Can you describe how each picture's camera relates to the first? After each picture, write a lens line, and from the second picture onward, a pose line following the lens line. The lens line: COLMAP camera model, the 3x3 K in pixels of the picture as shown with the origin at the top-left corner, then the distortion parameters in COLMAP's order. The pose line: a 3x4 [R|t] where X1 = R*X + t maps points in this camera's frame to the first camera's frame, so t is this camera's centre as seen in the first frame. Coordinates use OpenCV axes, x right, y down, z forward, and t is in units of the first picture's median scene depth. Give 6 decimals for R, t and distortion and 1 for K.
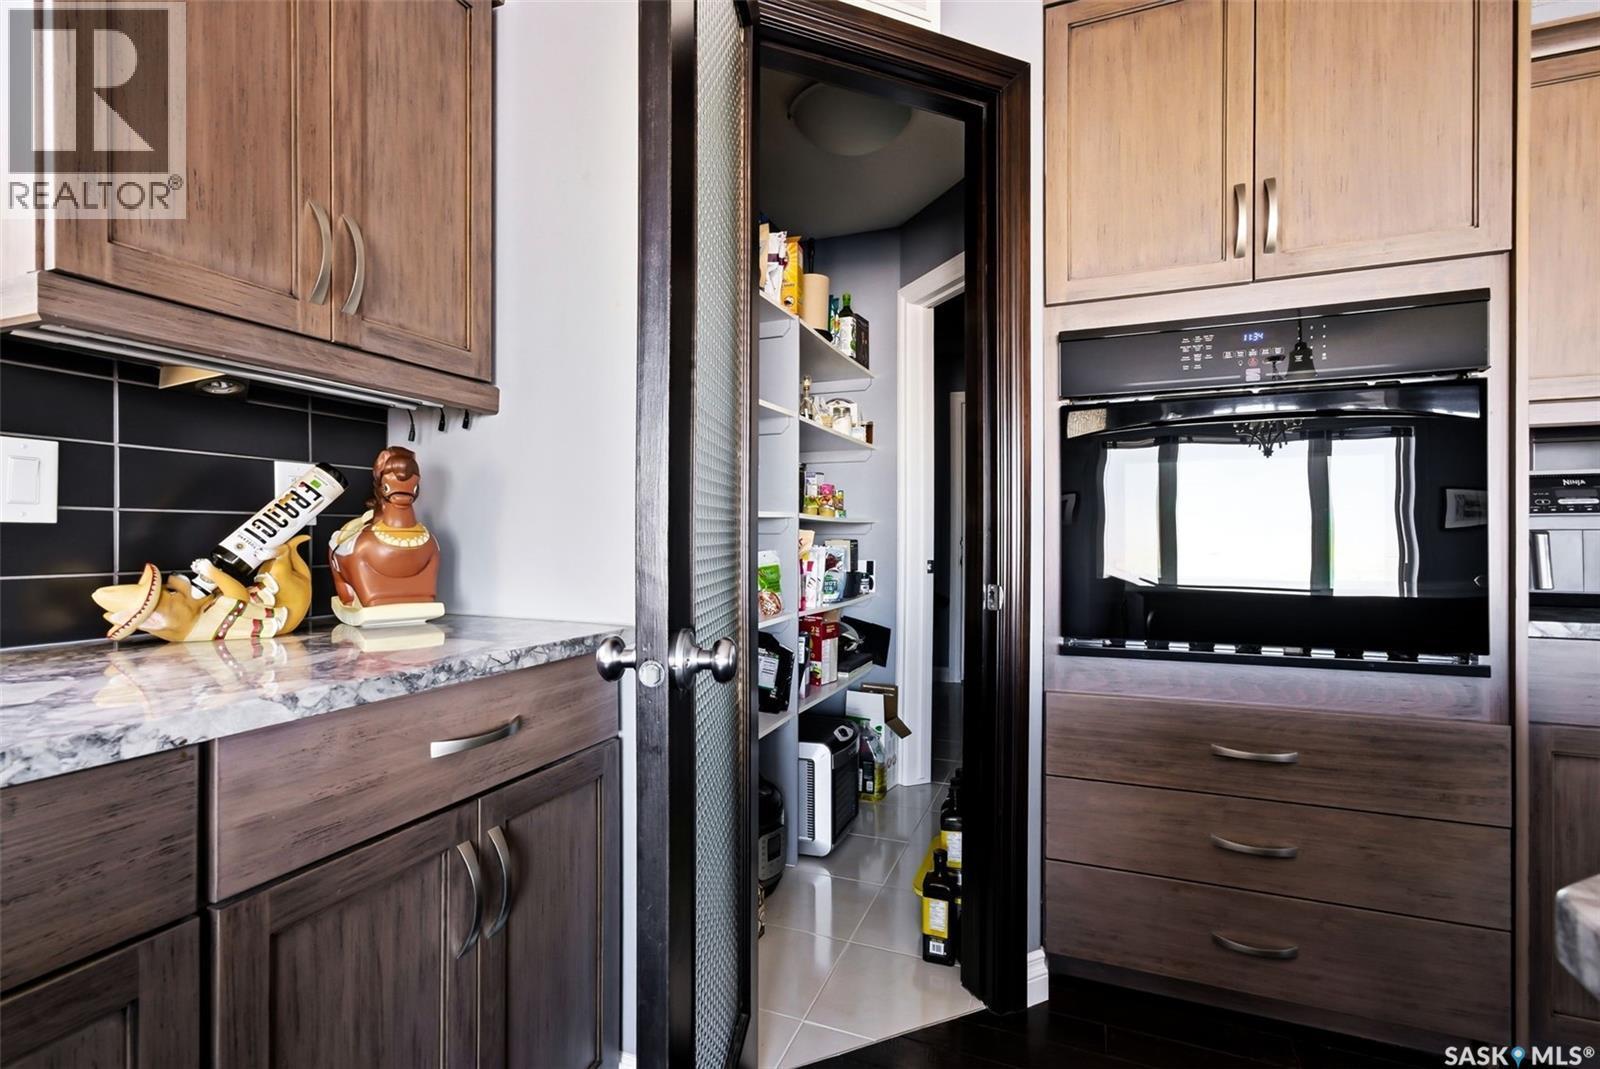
lens RADIAL K [[716.7, 0, 795.2], [0, 716.7, 538.4], [0, 0, 1]] dist [-0.000728, -0.000044]
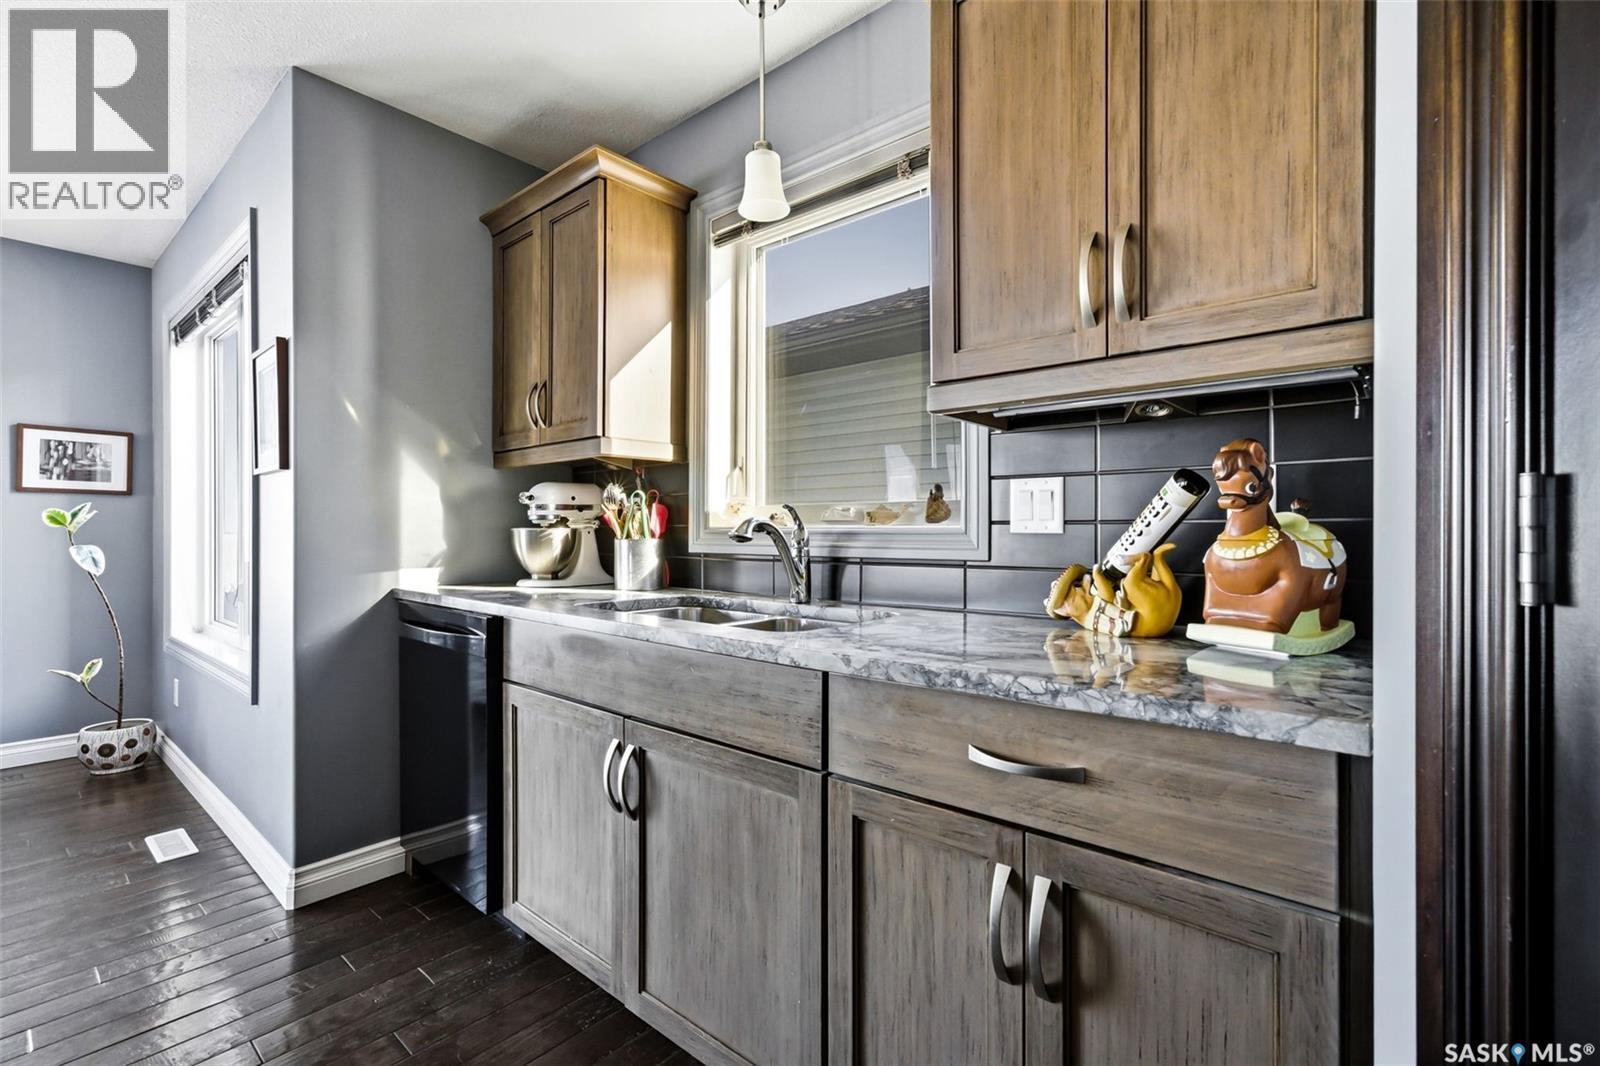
lens RADIAL K [[716.7, 0, 795.2], [0, 716.7, 536.9], [0, 0, 1]] dist [-0.000728, -0.000044]
pose [[-0.318595, 0.003432, -0.947885, 0.488321], [0.000338, 0.999994, 0.003507, -0.020142], [0.947891, 0.000797, -0.318595, 0.931576]]
